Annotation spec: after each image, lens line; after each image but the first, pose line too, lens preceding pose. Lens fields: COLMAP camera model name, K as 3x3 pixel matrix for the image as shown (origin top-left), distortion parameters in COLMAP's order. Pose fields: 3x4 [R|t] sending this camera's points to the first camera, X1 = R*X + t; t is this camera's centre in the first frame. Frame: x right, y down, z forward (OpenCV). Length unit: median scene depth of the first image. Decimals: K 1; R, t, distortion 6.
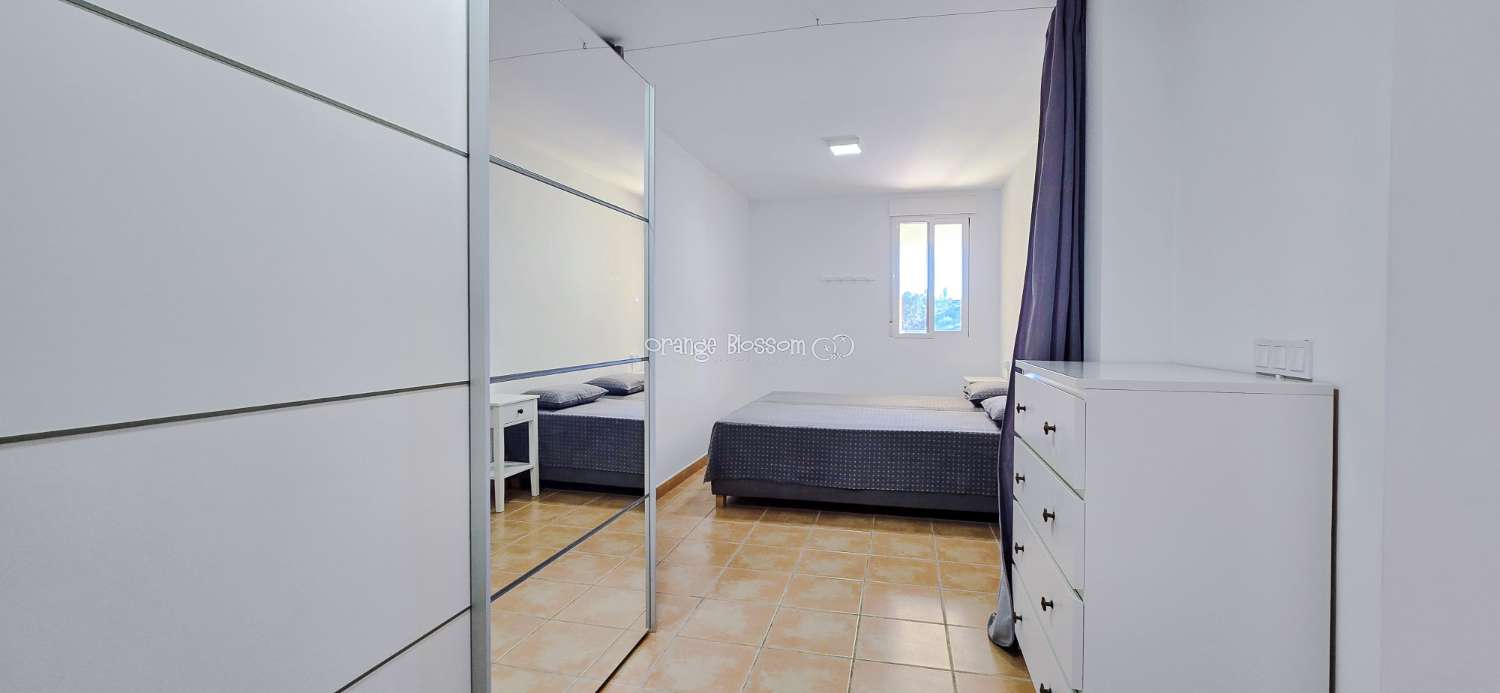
lens RADIAL K [[612.5, 0, 750.9], [0, 612.5, 339.3], [0, 0, 1]] dist [-0.006888, 0.002524]
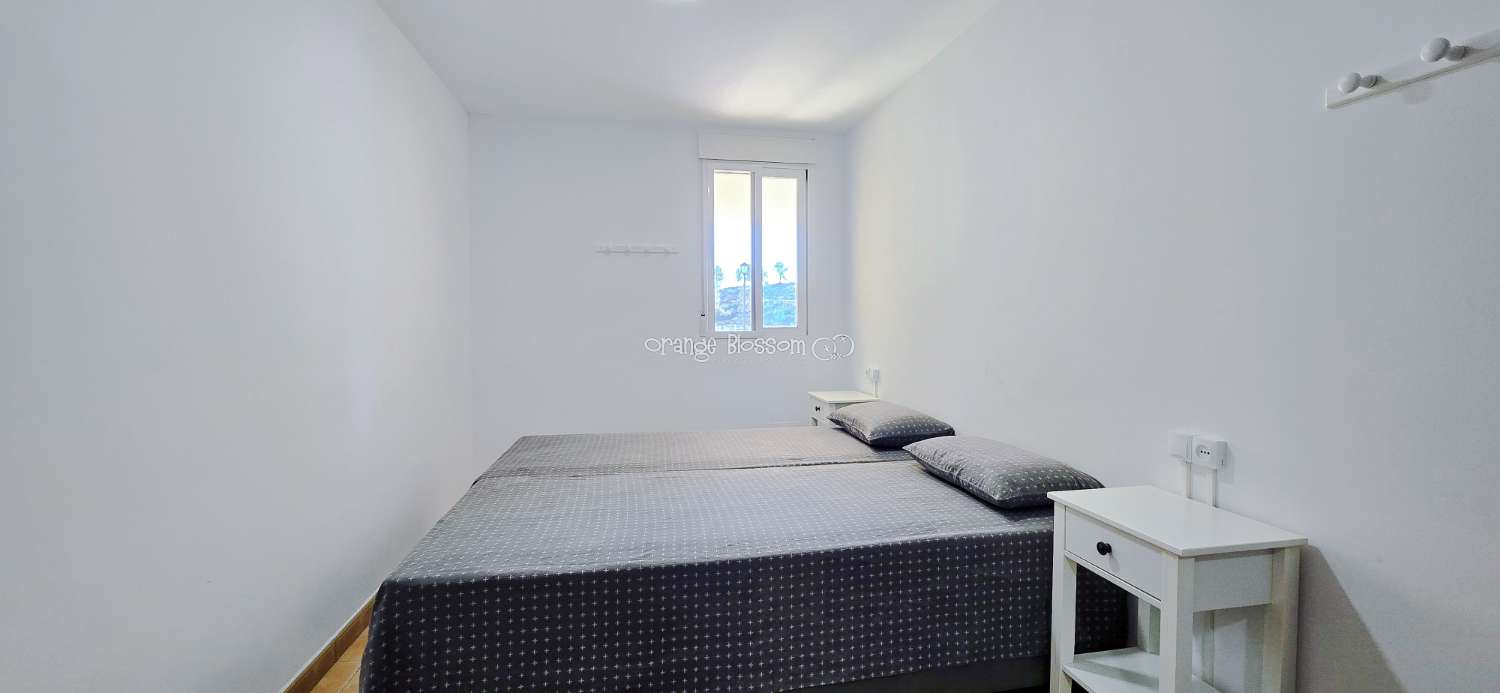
lens RADIAL K [[612.5, 0, 751.8], [0, 612.5, 336.8], [0, 0, 1]] dist [-0.006888, 0.002524]
pose [[0.911161, -0.016025, 0.411738, -0.004187], [0.014777, 0.999872, 0.006213, -0.012338], [-0.411785, 0.000424, 0.911281, 0.586596]]
